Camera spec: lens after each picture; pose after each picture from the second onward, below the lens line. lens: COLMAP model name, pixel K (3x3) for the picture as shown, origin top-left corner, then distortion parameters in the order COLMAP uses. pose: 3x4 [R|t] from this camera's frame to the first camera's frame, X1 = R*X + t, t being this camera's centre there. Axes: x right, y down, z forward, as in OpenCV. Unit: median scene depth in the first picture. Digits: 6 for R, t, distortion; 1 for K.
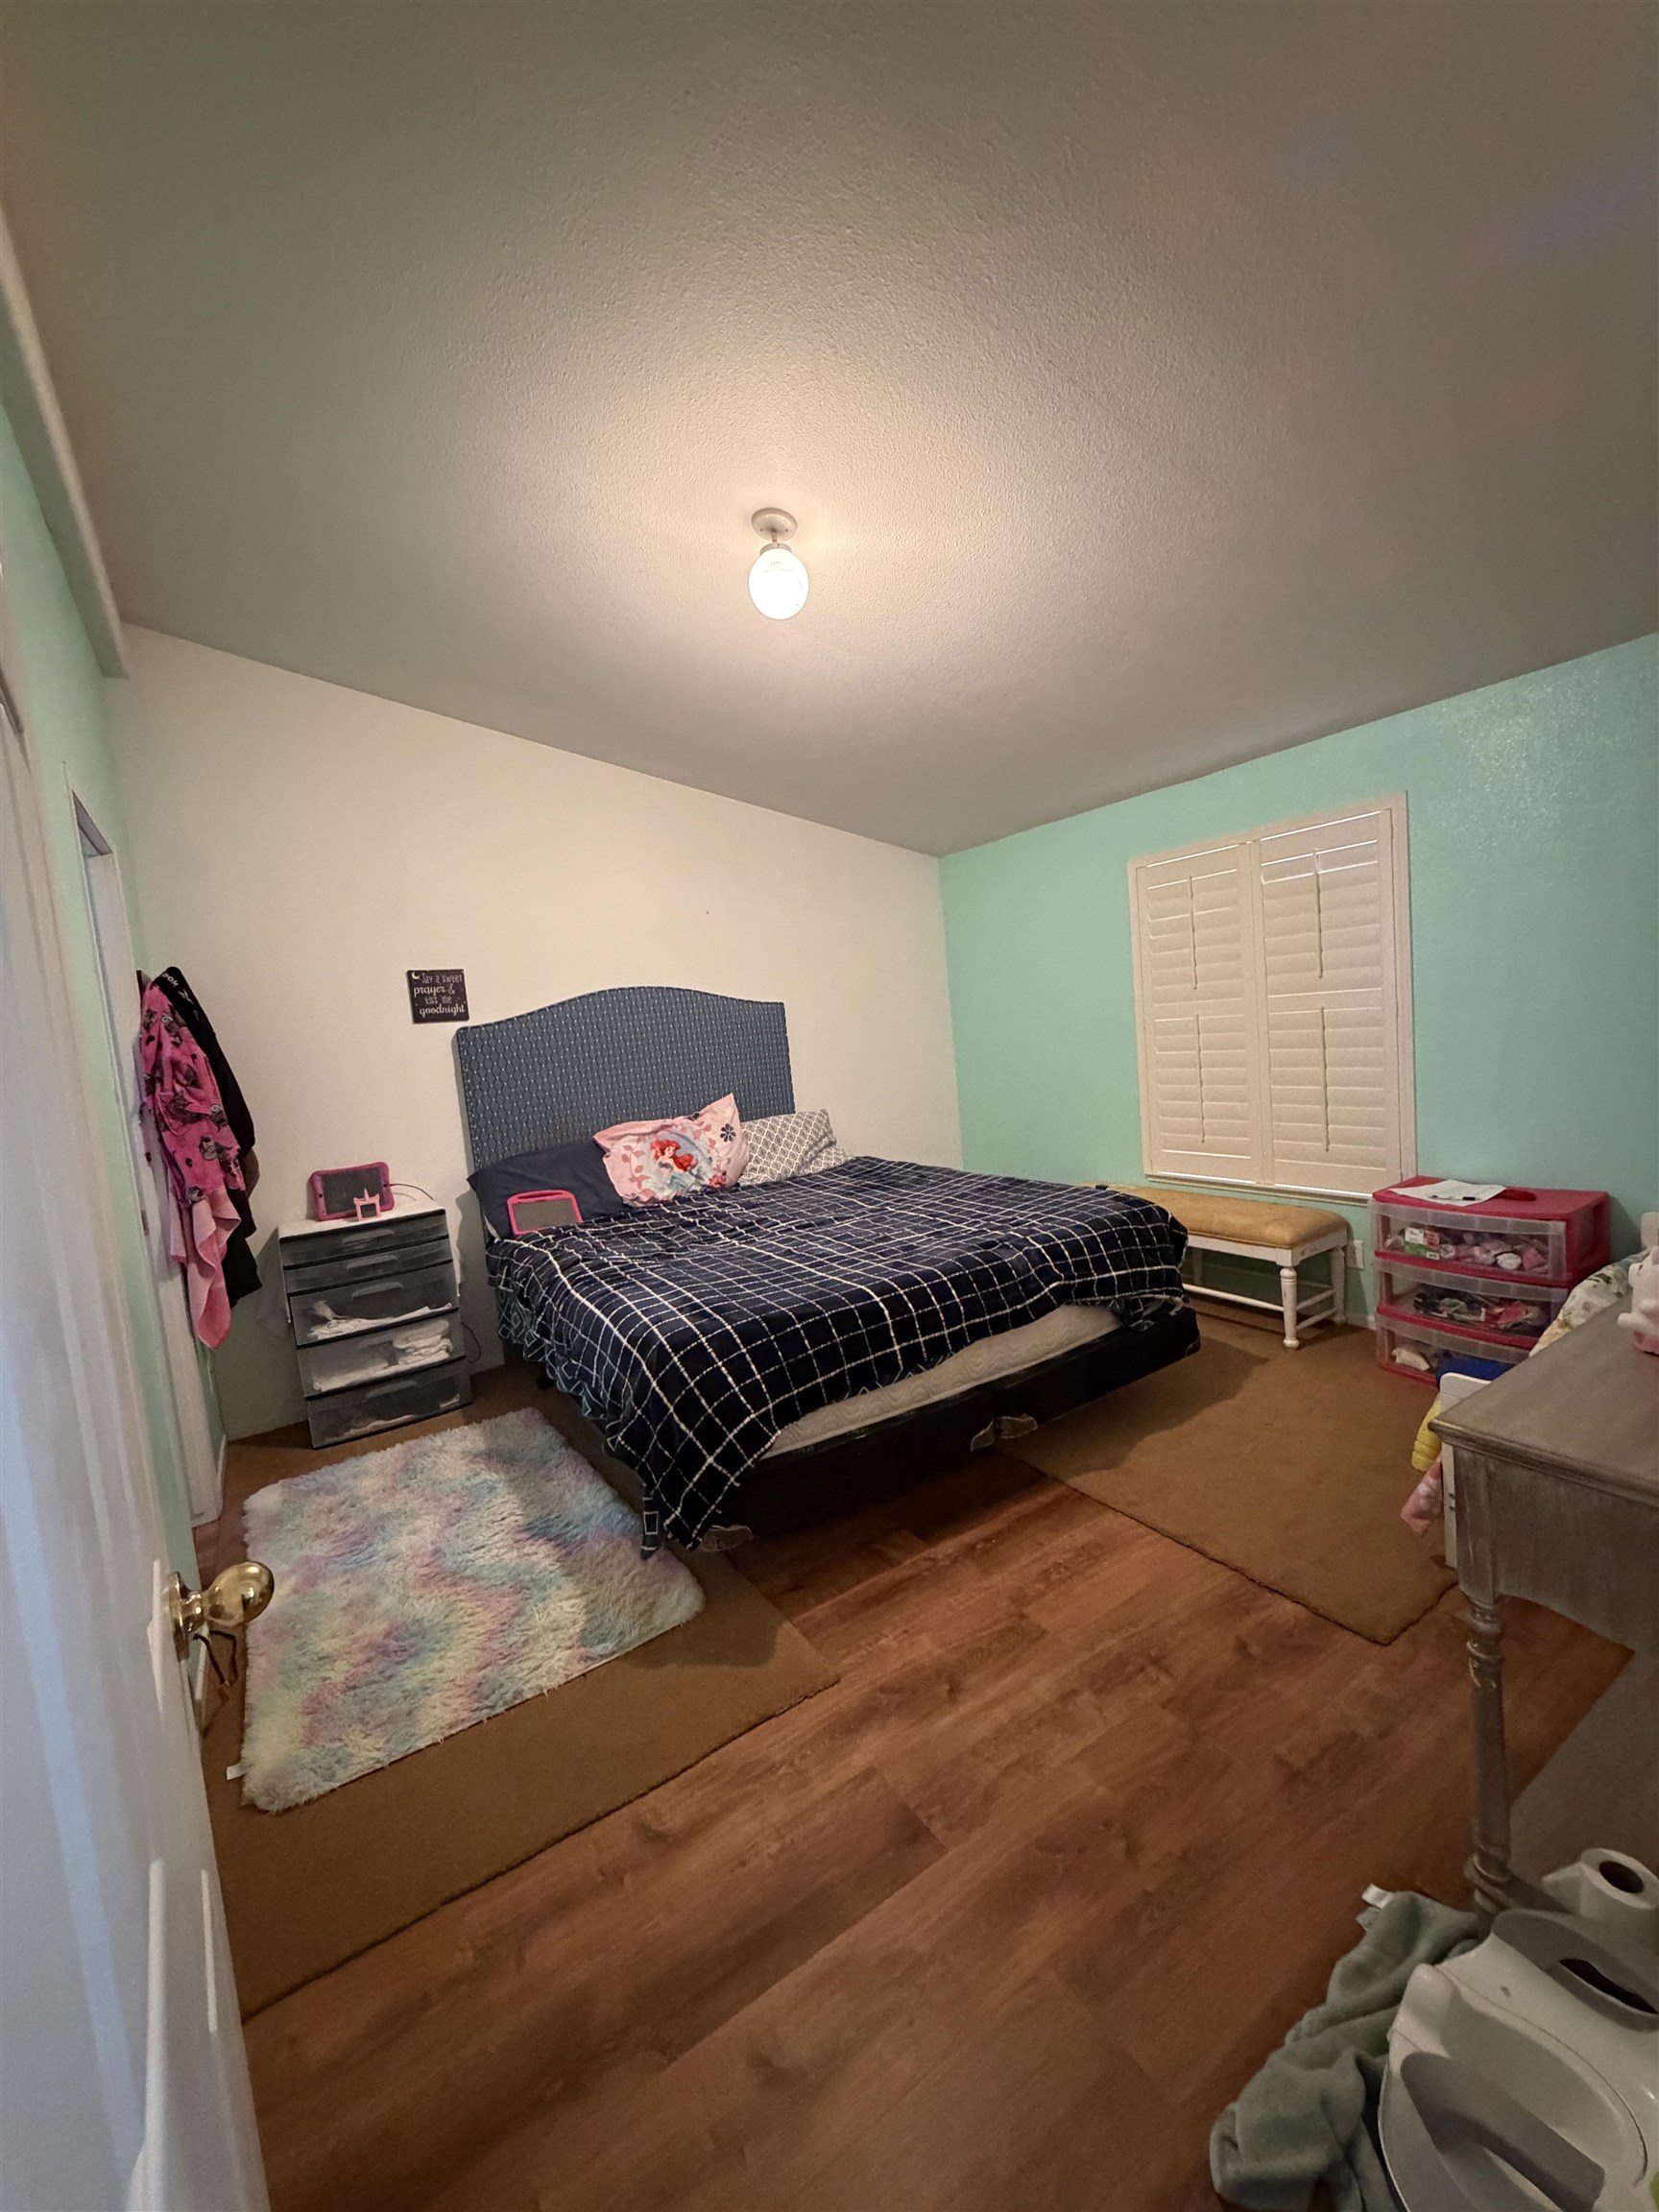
lens RADIAL K [[888.7, 0, 829.5], [0, 888.7, 1106.0], [0, 0, 1]] dist [-0.001583, -0.000100]
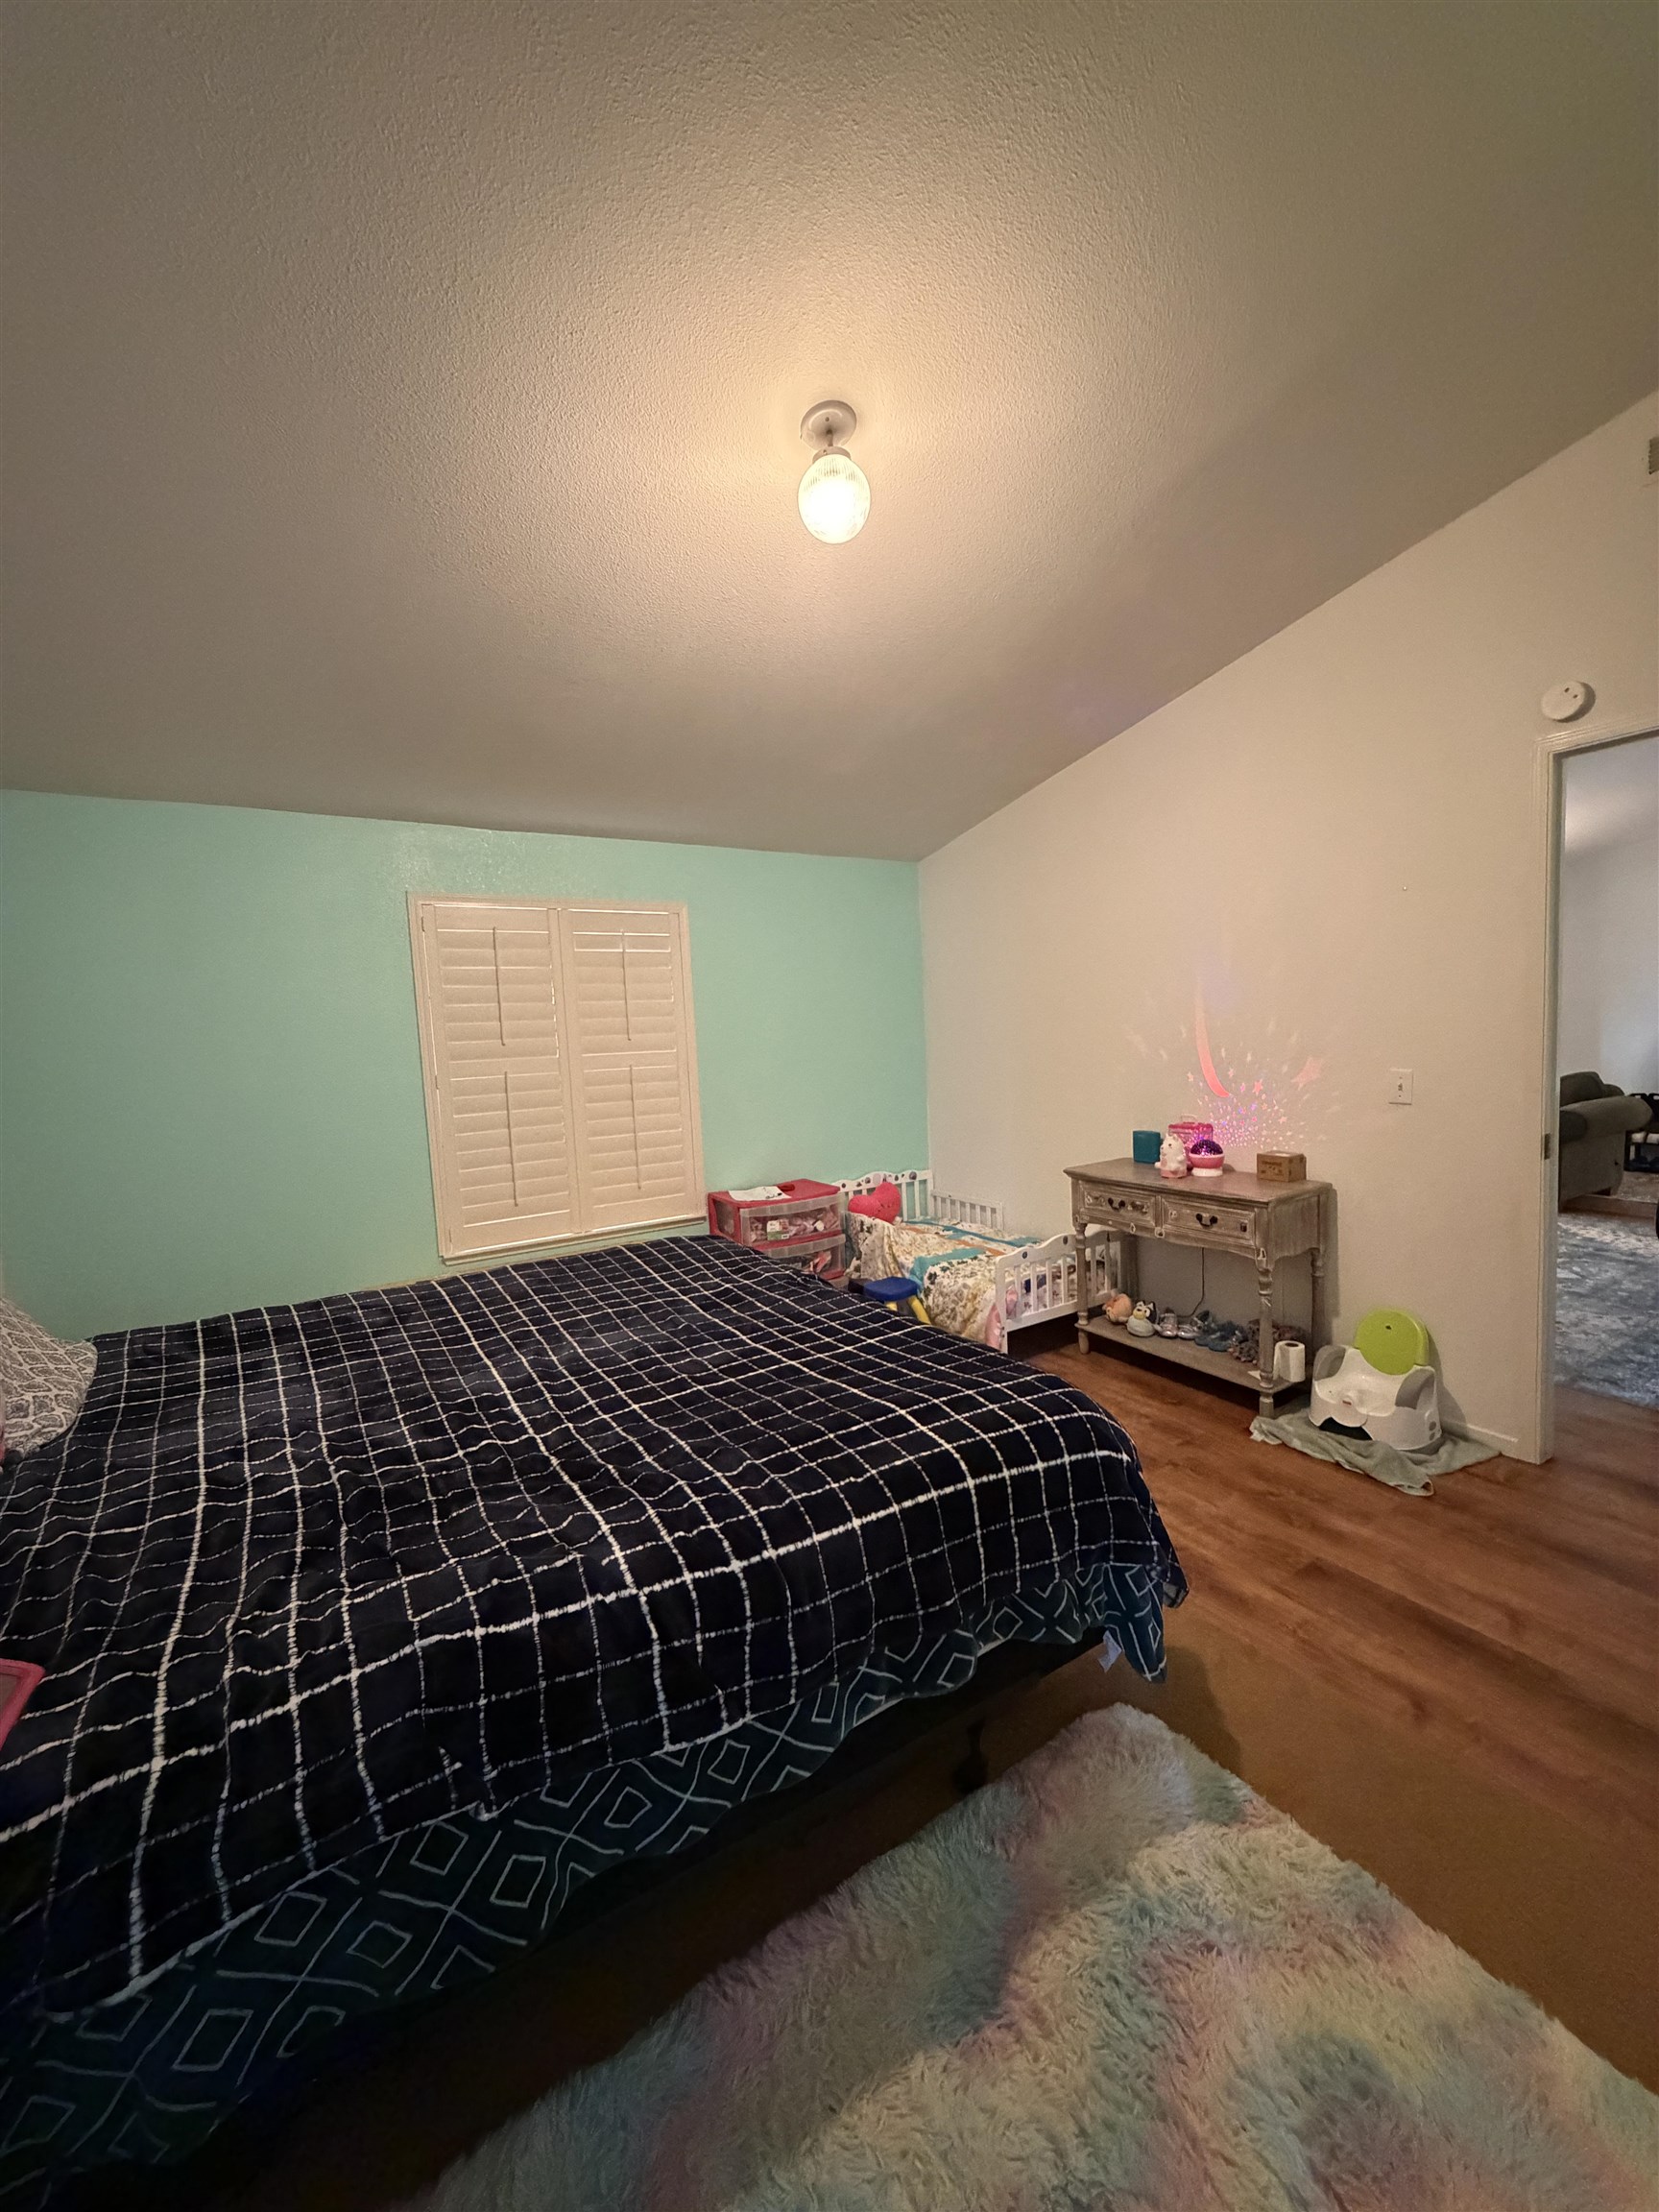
lens RADIAL K [[888.7, 0, 829.5], [0, 888.7, 1106.0], [0, 0, 1]] dist [-0.001583, -0.000100]
pose [[0.004414, 0.002088, 0.999988, -0.883722], [0.139565, 0.990209, -0.002684, -0.026899], [-0.990203, 0.139575, 0.004079, 1.084519]]
